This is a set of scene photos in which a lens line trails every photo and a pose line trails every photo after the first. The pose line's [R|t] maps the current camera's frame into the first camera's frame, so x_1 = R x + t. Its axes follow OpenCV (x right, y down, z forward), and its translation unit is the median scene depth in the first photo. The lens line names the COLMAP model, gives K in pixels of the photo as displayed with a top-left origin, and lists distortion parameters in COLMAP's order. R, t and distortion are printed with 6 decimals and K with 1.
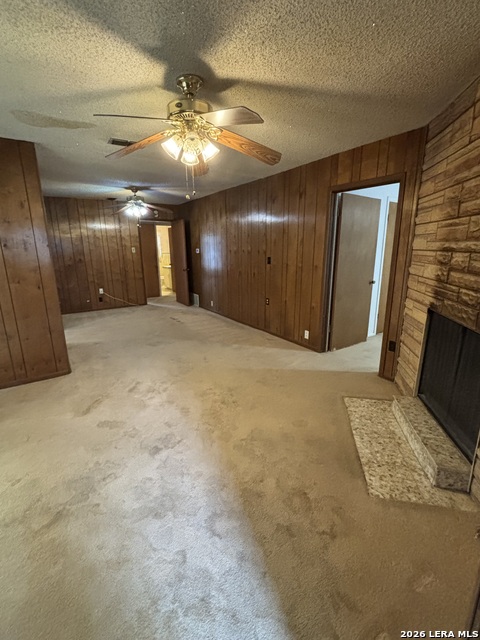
lens RADIAL K [[291.9, 0, 240.5], [0, 291.9, 319.8], [0, 0, 1]] dist [0.000151, -0.000199]
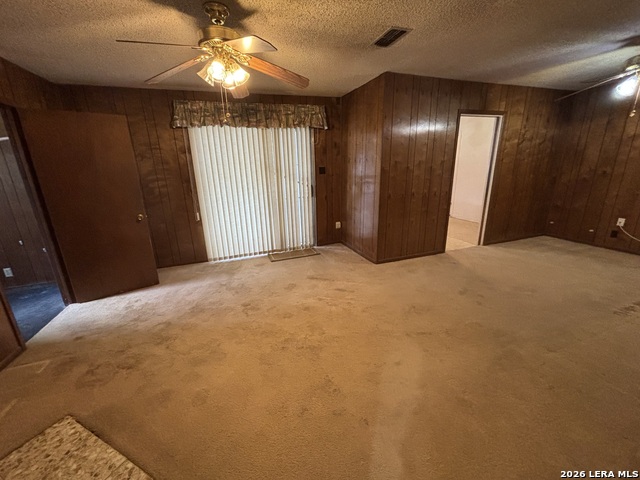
lens RADIAL K [[256.2, 0, 321.6], [0, 256.2, 236.7], [0, 0, 1]] dist [0.006809, -0.000300]
pose [[-0.229677, 0.288147, -0.929634, 0.721593], [-0.210936, 0.917728, 0.336571, -0.384994], [0.950134, 0.273396, -0.150000, 1.440626]]
